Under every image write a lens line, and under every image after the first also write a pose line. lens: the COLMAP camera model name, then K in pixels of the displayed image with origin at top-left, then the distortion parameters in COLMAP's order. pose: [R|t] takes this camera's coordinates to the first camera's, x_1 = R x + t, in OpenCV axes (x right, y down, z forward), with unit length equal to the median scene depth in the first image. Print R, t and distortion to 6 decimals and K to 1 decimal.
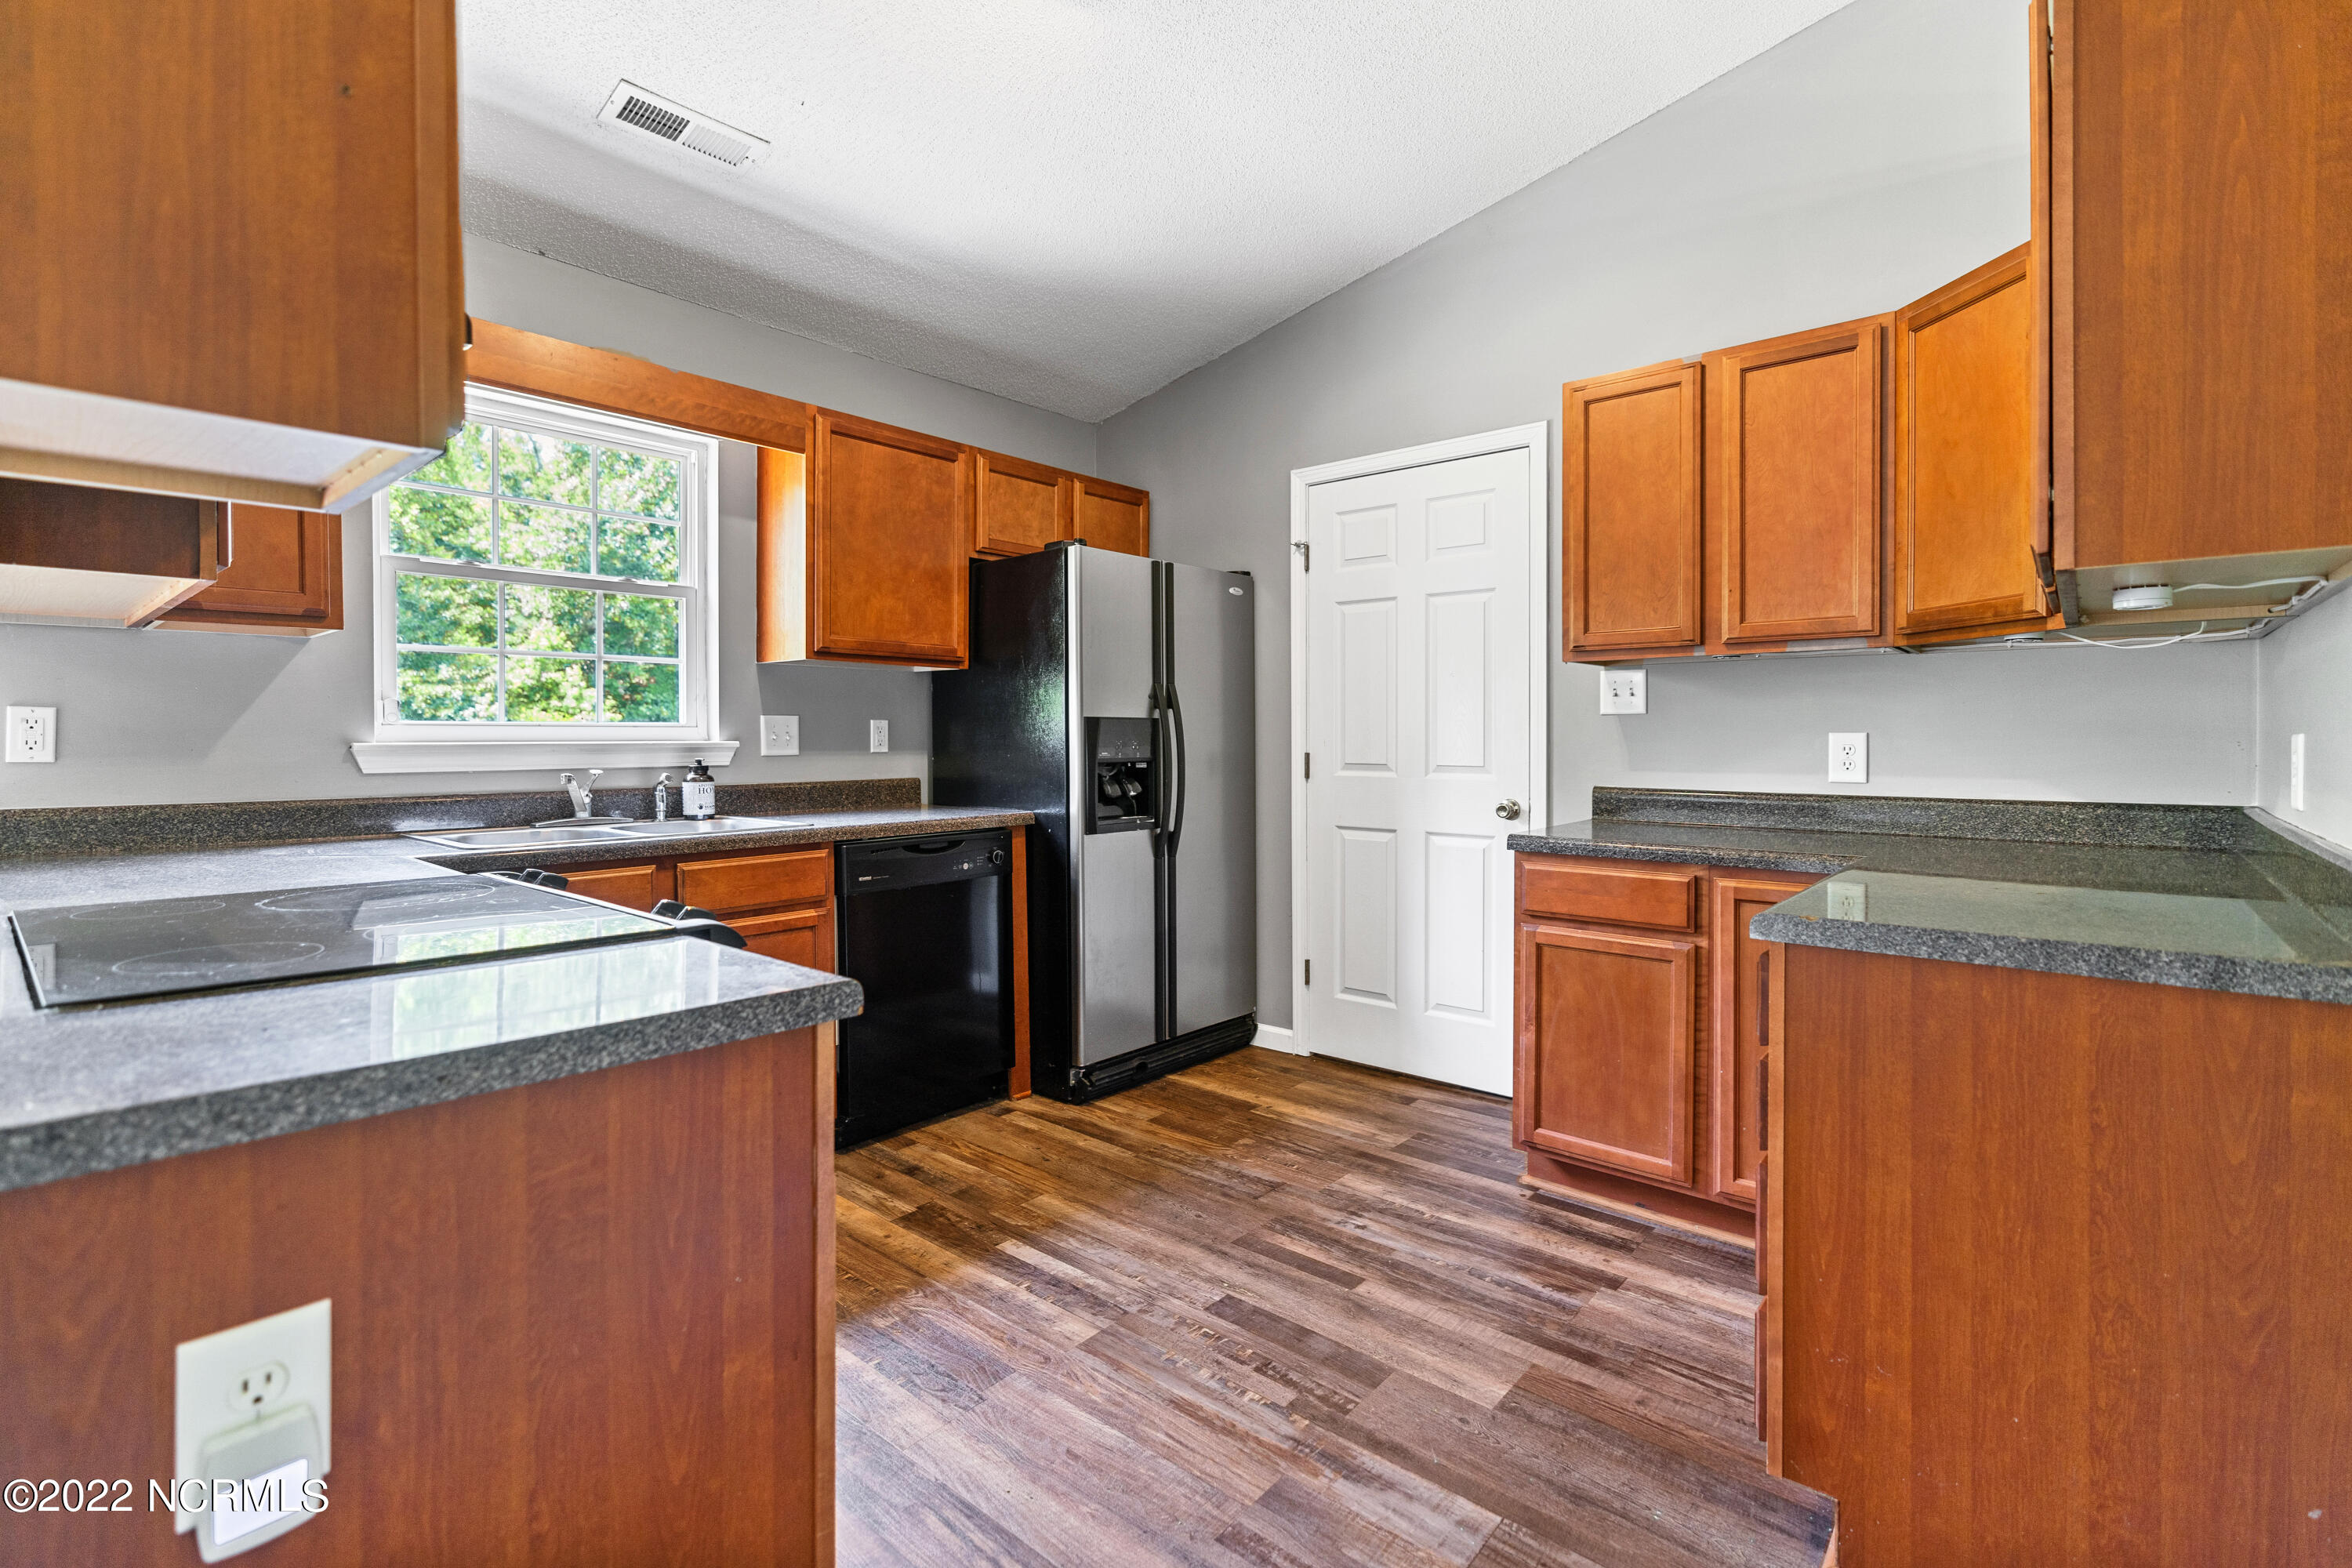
lens RADIAL K [[1072.3, 0, 1174.9], [0, 1072.3, 769.9], [0, 0, 1]] dist [-0.005924, 0.002187]
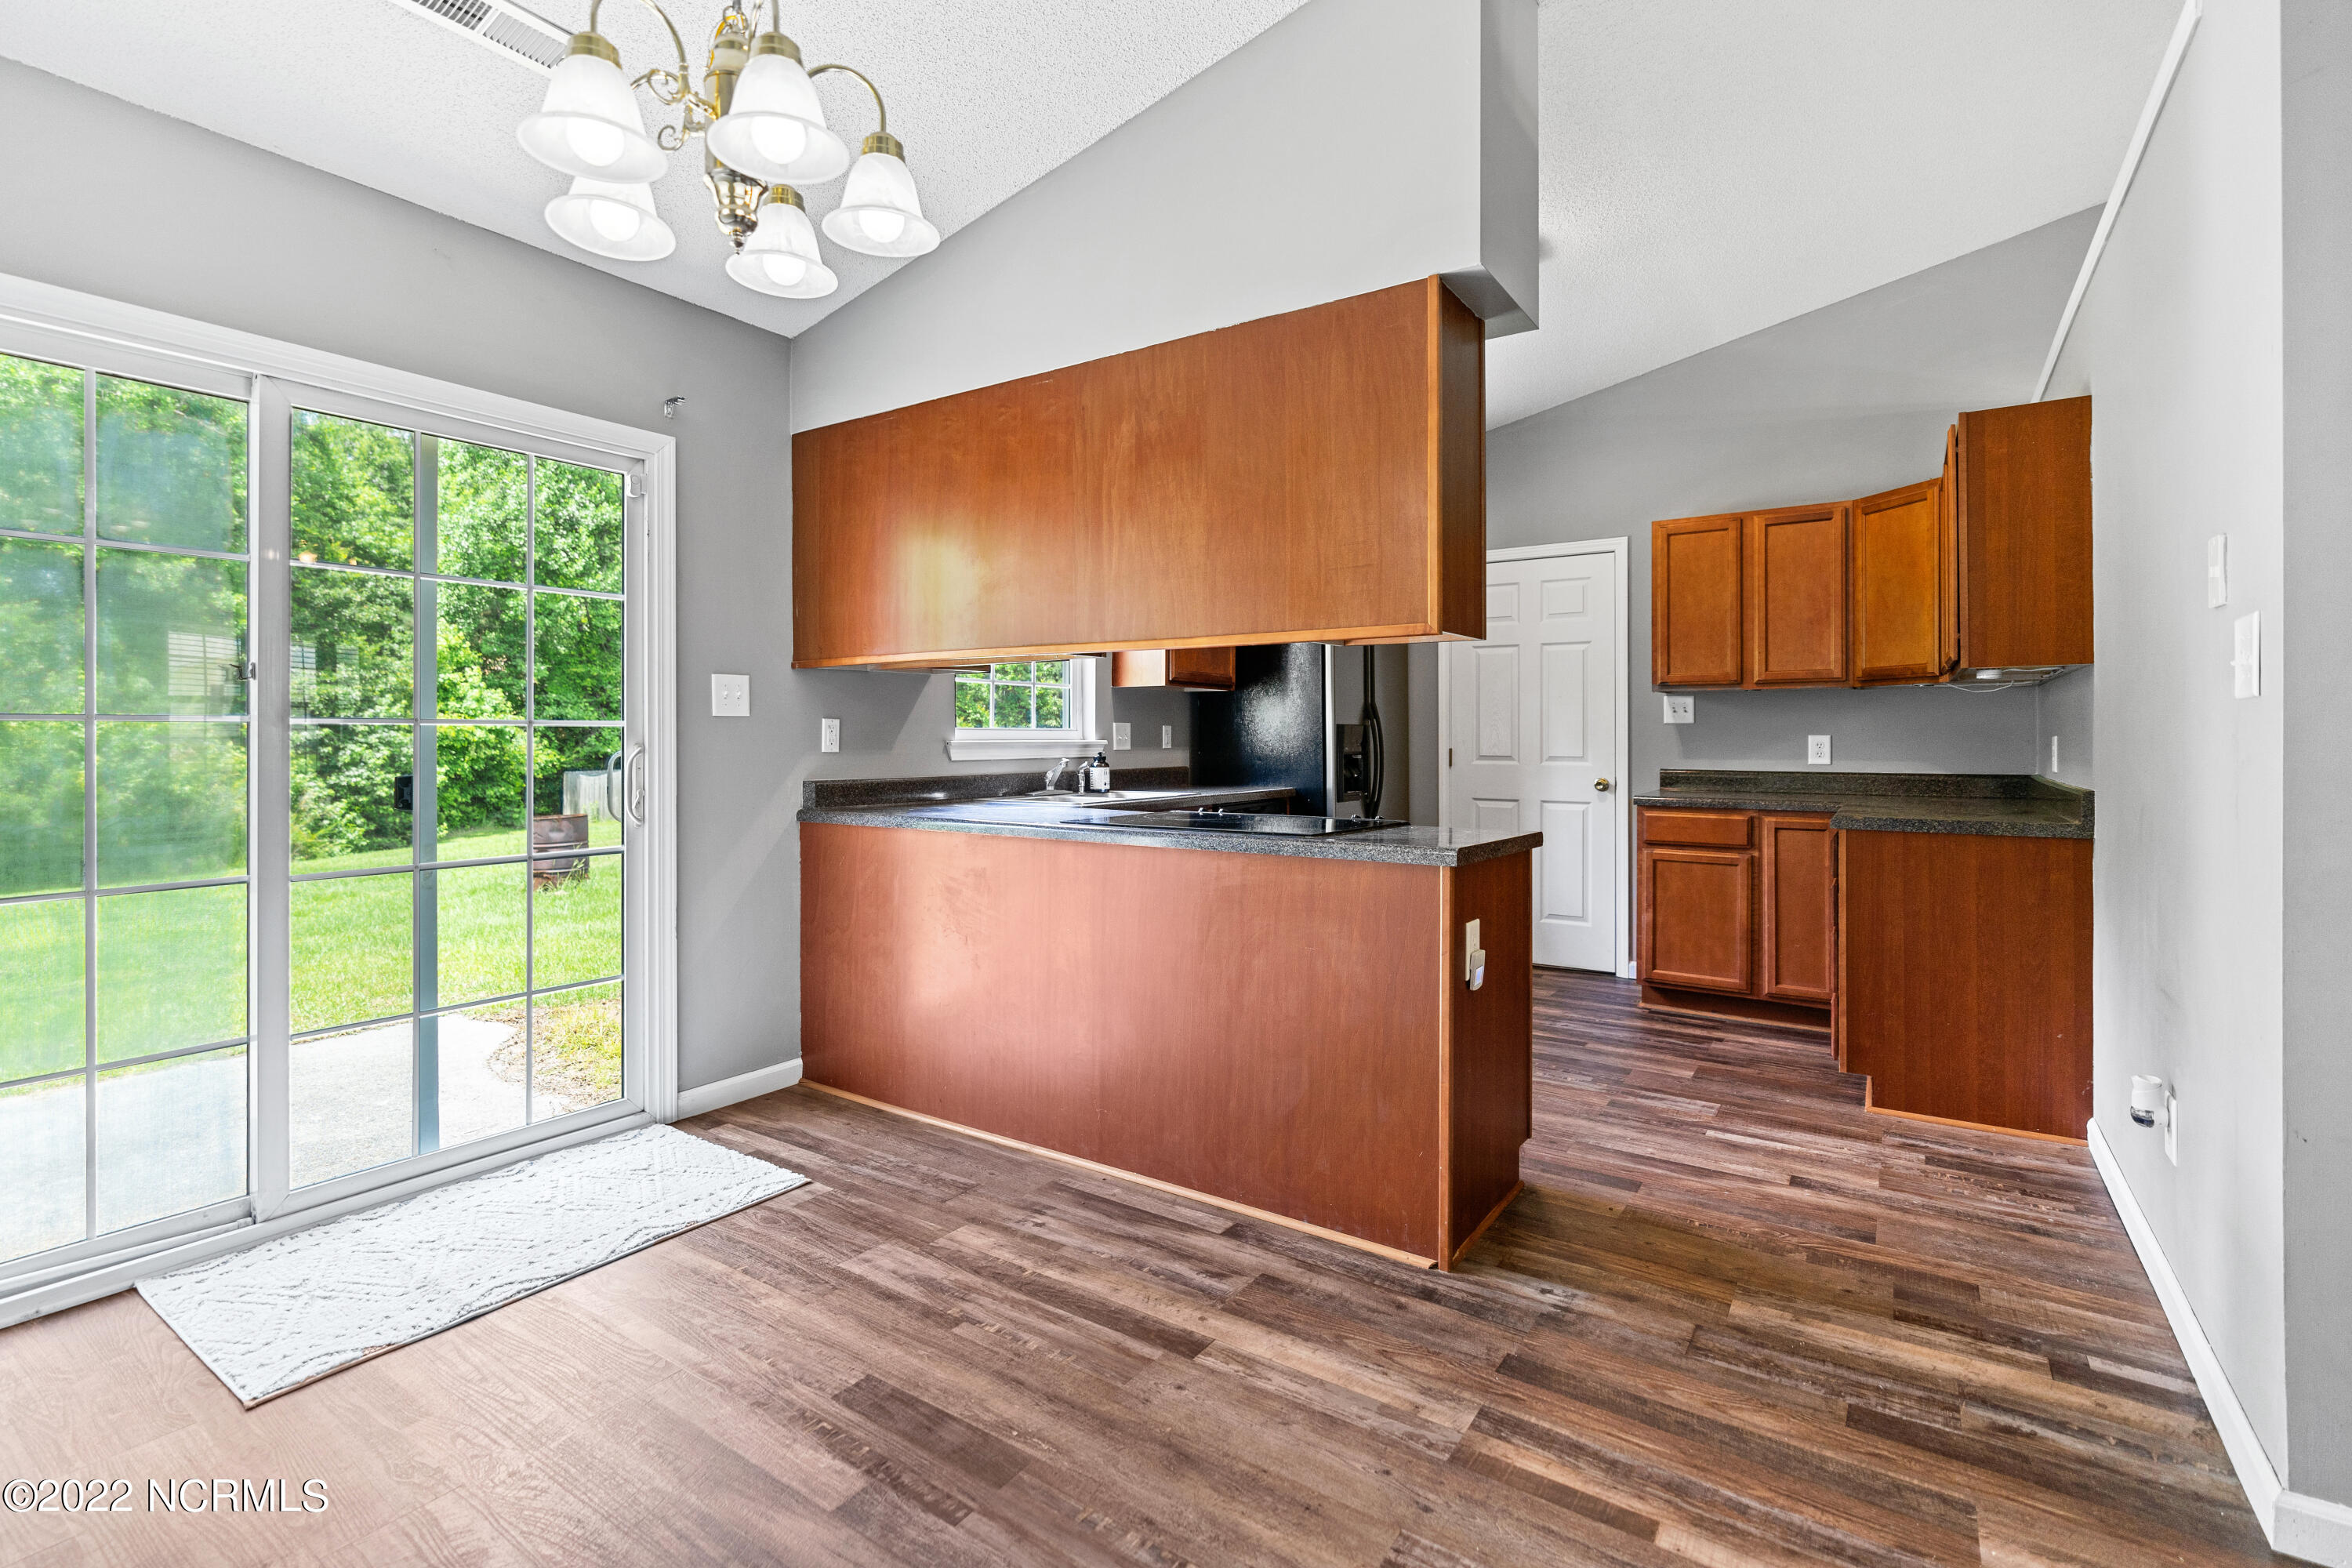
lens RADIAL K [[1072.3, 0, 1178.7], [0, 1072.3, 763.3], [0, 0, 1]] dist [-0.005924, 0.002187]
pose [[0.993318, -0.002649, 0.115381, -0.631198], [0.003621, 0.999960, -0.008212, 0.022319], [-0.115354, 0.008575, 0.993287, -0.622664]]
